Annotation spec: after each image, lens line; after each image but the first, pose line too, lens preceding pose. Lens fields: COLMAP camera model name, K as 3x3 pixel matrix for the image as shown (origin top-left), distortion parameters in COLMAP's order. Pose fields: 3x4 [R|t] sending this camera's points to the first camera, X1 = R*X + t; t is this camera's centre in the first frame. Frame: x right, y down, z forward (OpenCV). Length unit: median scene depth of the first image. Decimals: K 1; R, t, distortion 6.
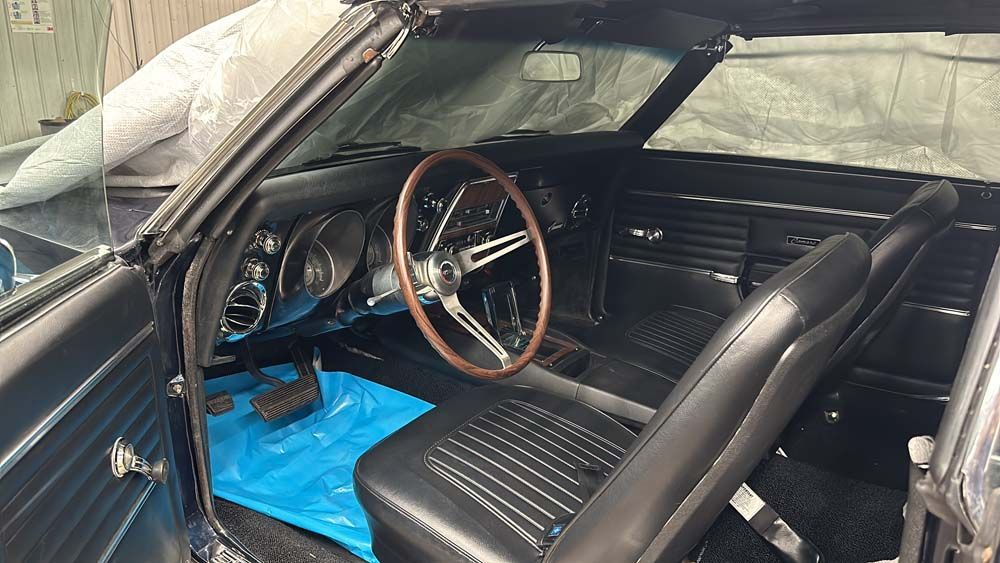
lens RADIAL K [[730.3, 0, 500.0], [0, 730.3, 281.5], [0, 0, 1]] dist [0.107476, -0.159247]
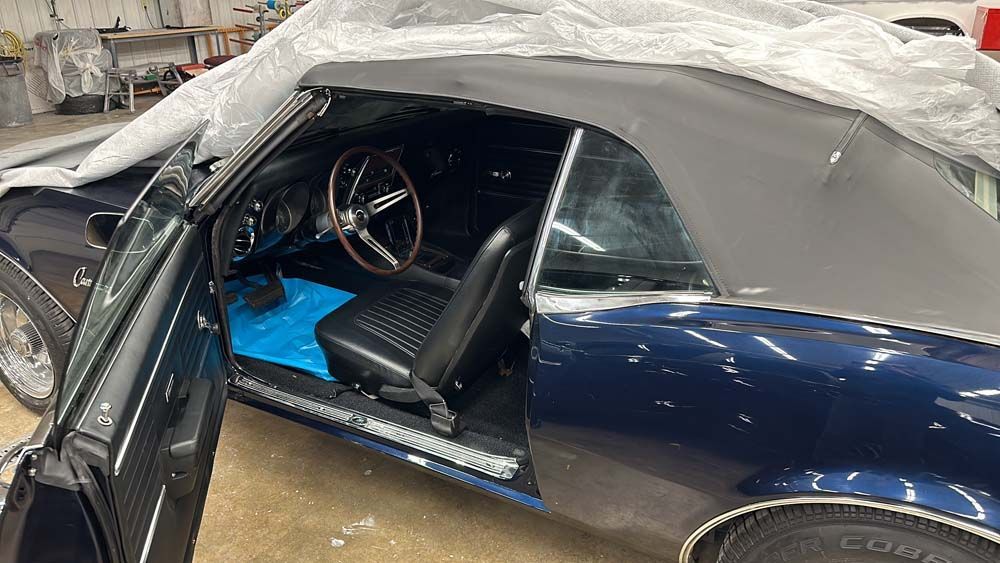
lens RADIAL K [[730.3, 0, 500.0], [0, 730.3, 281.5], [0, 0, 1]] dist [0.107476, -0.159247]
pose [[0.994413, -0.052339, 0.091674, 0.090398], [0.040334, 0.990924, 0.128233, -0.068685], [-0.097554, -0.123818, 0.987498, -0.770866]]
